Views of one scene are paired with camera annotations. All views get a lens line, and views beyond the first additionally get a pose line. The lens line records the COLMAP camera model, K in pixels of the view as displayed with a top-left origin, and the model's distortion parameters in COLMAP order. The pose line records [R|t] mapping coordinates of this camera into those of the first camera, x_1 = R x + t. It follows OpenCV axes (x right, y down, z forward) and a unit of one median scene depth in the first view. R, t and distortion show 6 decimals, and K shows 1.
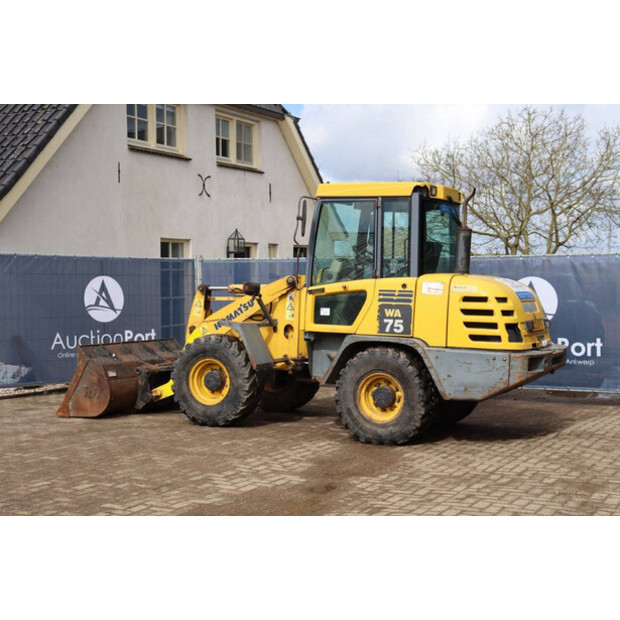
lens RADIAL K [[983.0, 0, 310.0], [0, 983.0, 310.0], [0, 0, 1]] dist [0.111297, 0.004510]
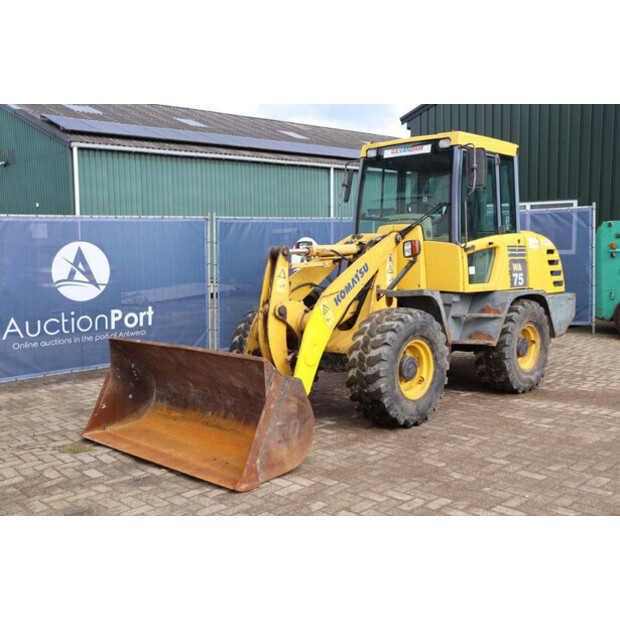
lens RADIAL K [[690.3, 0, 310.0], [0, 690.3, 310.0], [0, 0, 1]] dist [-0.089522, 0.264208]
pose [[0.317359, -0.106540, 0.942302, -0.682659], [0.045950, 0.994229, 0.096936, -0.032753], [-0.947192, 0.012535, 0.320423, 0.972393]]
